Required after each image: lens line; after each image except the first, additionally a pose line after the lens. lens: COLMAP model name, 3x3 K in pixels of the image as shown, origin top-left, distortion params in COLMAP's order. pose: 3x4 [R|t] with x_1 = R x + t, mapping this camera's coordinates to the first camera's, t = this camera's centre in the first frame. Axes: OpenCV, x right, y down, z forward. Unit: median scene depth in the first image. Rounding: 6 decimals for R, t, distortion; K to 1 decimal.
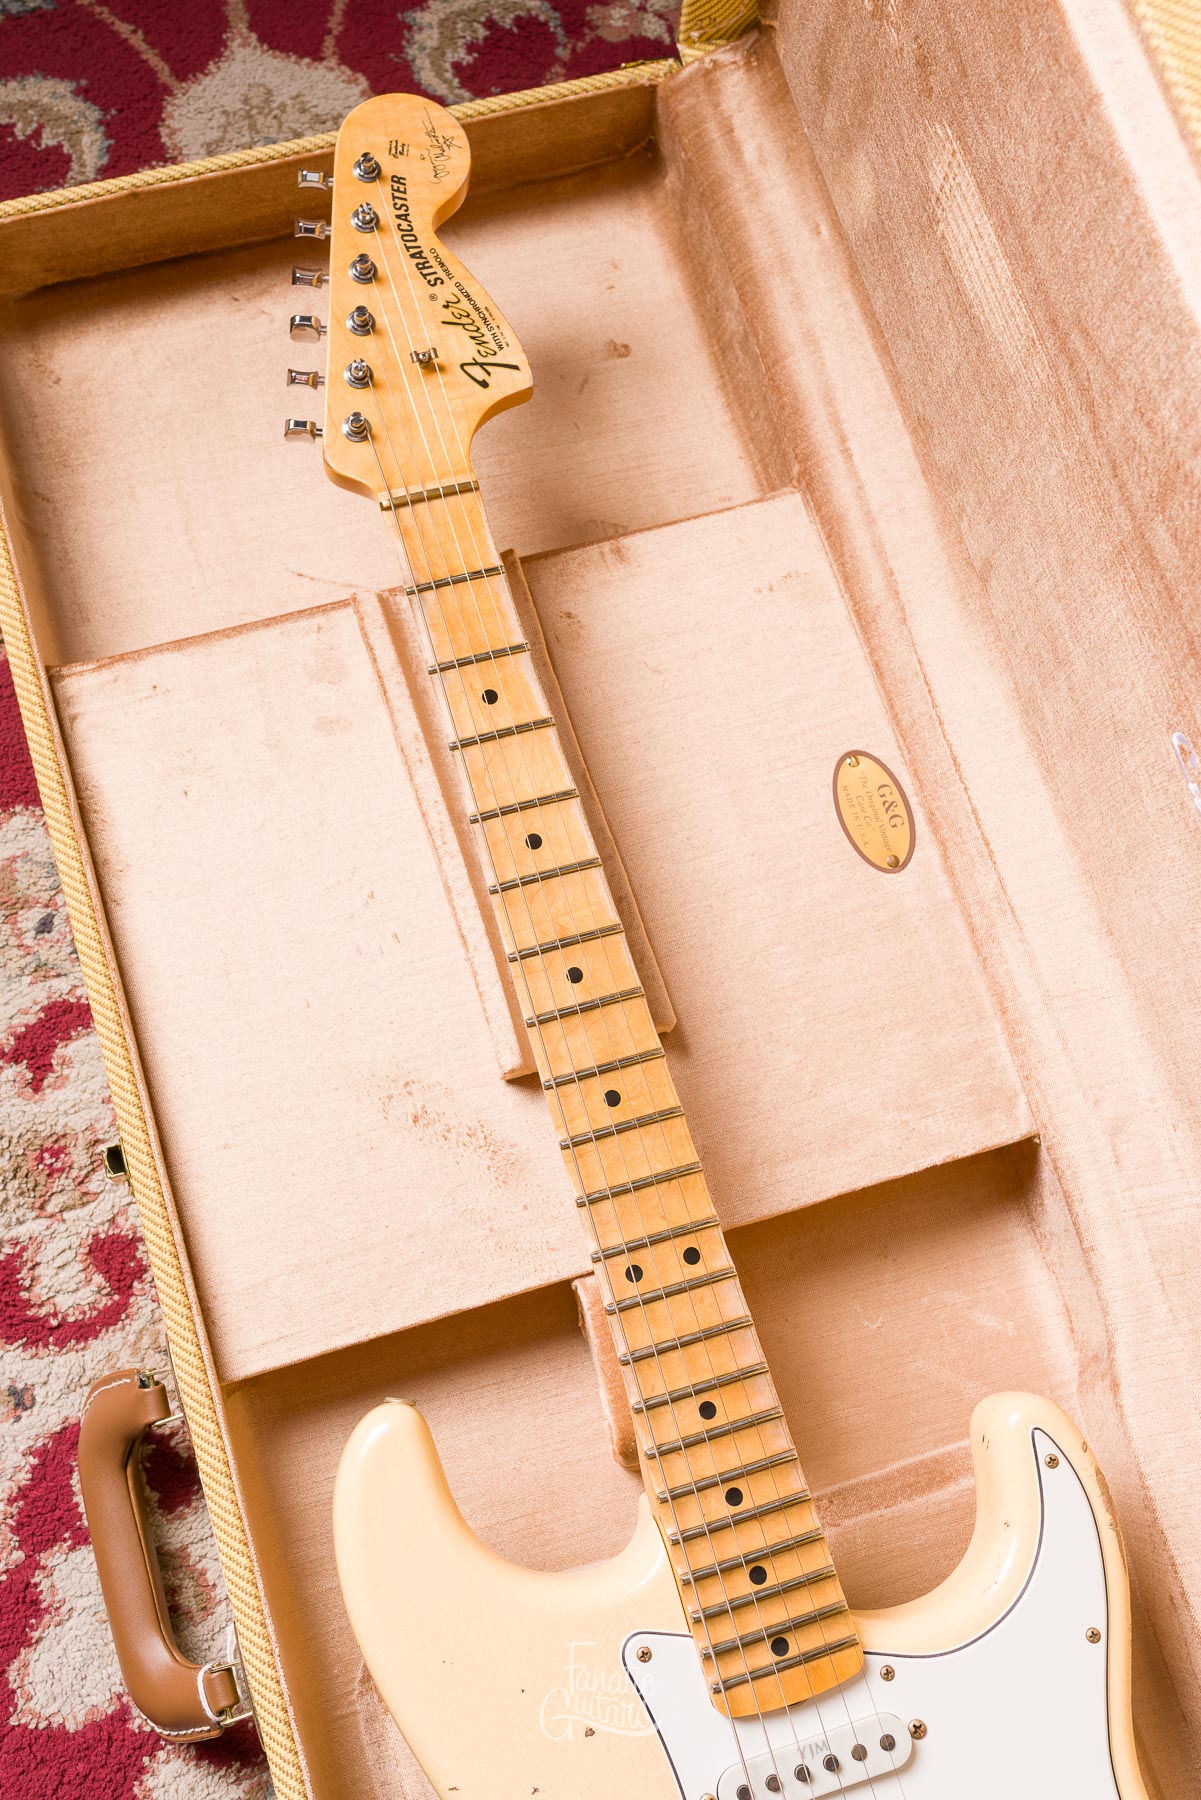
lens RADIAL K [[1877.2, 0, 553.2], [0, 1877.2, 829.5], [0, 0, 1]] dist [0.000305, -0.002448]
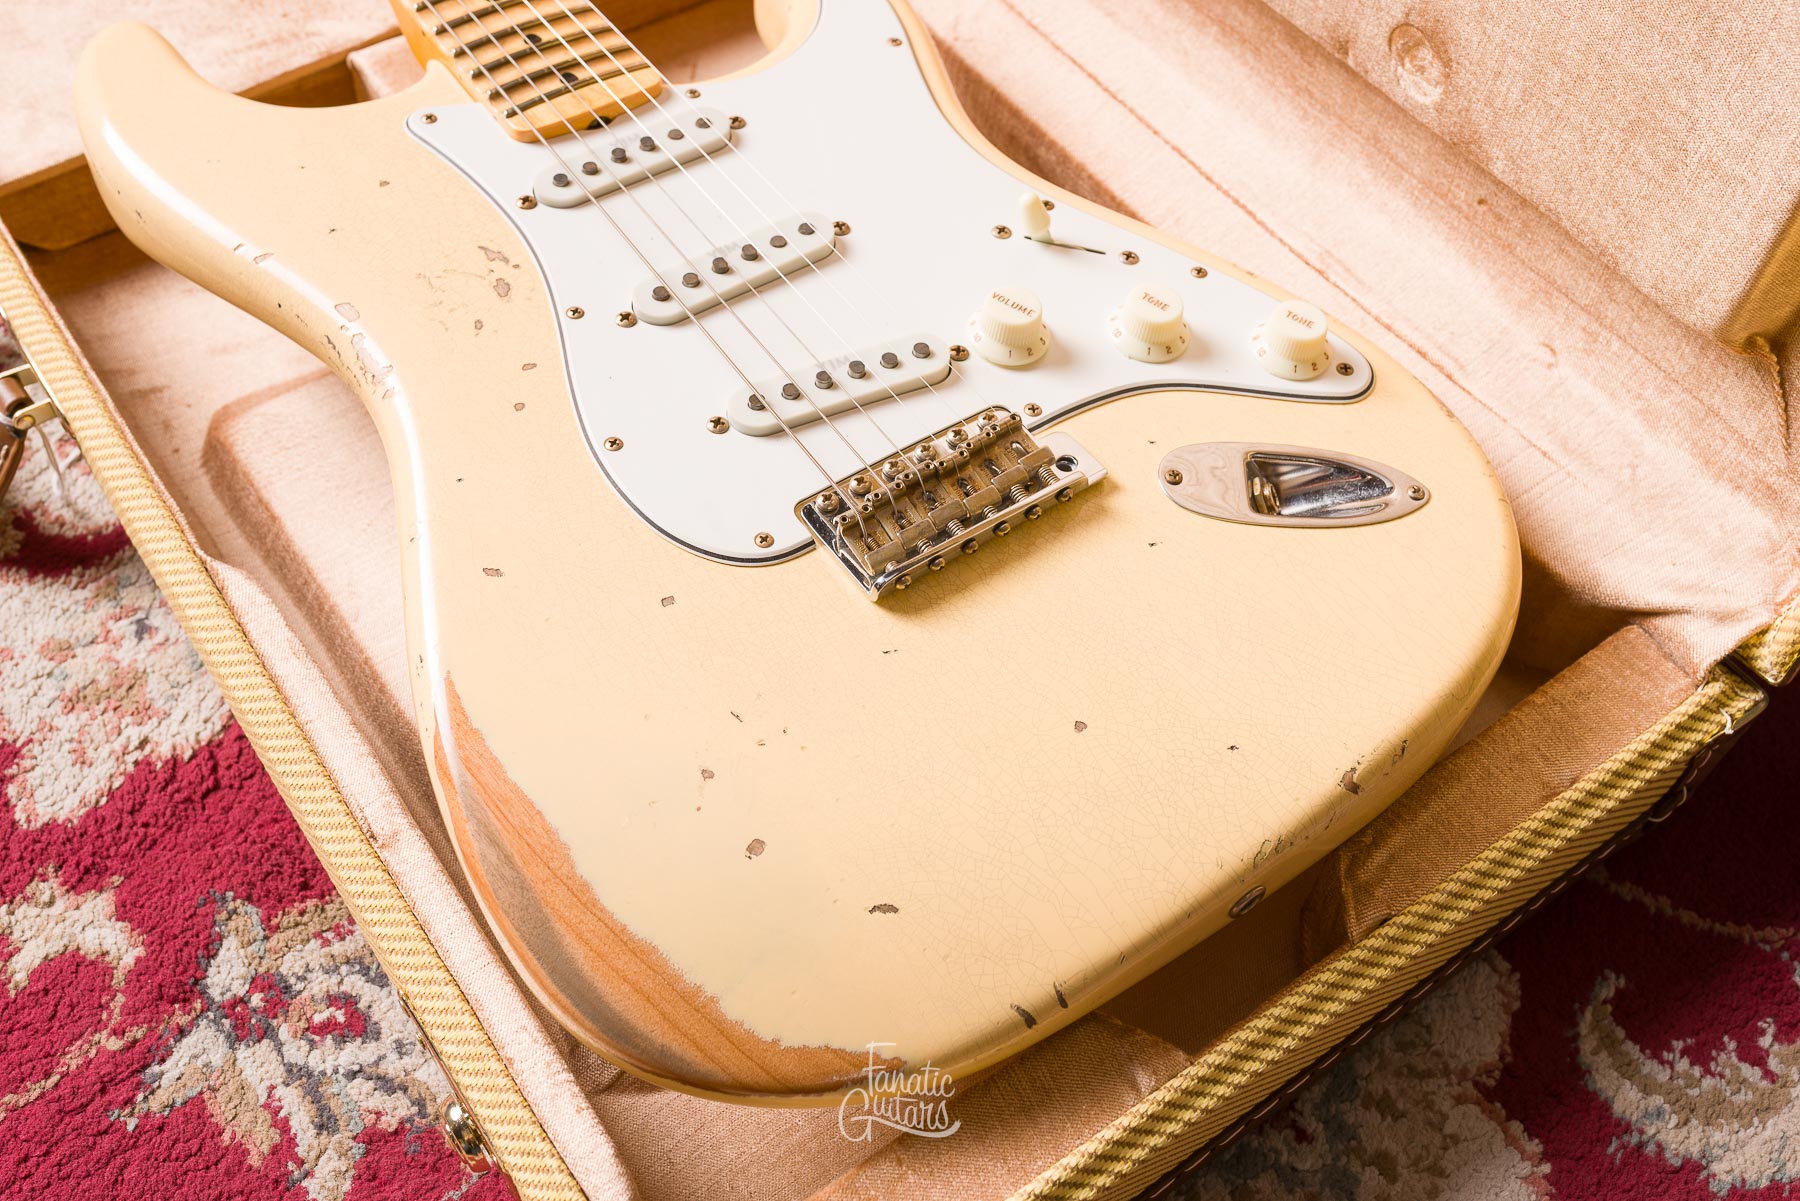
lens RADIAL K [[1762.4, 0, 898.7], [0, 1762.4, 600.2], [0, 0, 1]] dist [0.000662, -0.005521]
pose [[0.944393, -0.277989, 0.175626, 0.038211], [0.319650, 0.901390, -0.292094, 0.778415], [-0.077108, 0.331991, 0.940126, 0.187914]]
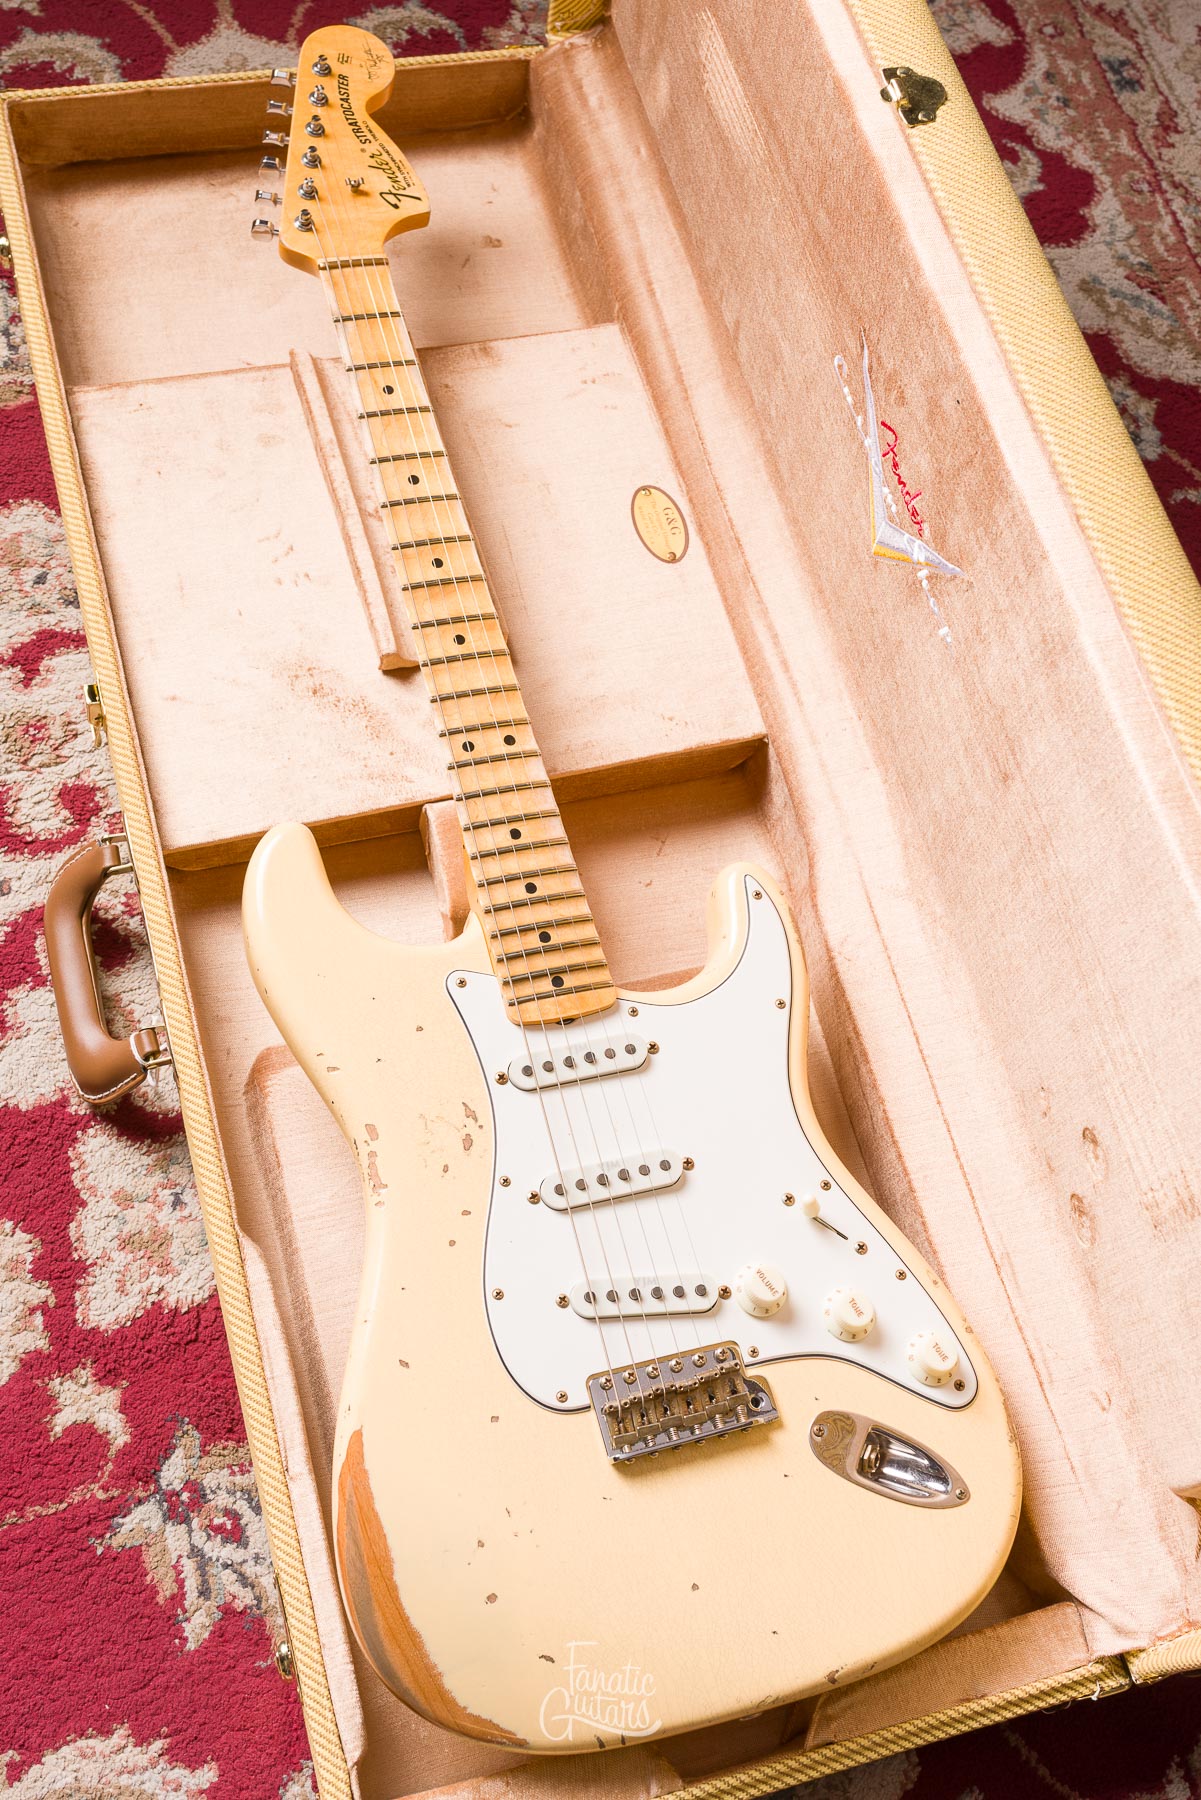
lens RADIAL K [[2027.5, 0, 557.8], [0, 2027.5, 840.2], [0, 0, 1]] dist [0.003926, -0.021147]
pose [[0.996453, 0.056127, 0.062697, 0.015145], [-0.044217, 0.983150, -0.177370, 0.474588], [-0.071595, 0.173968, 0.982145, -0.408648]]
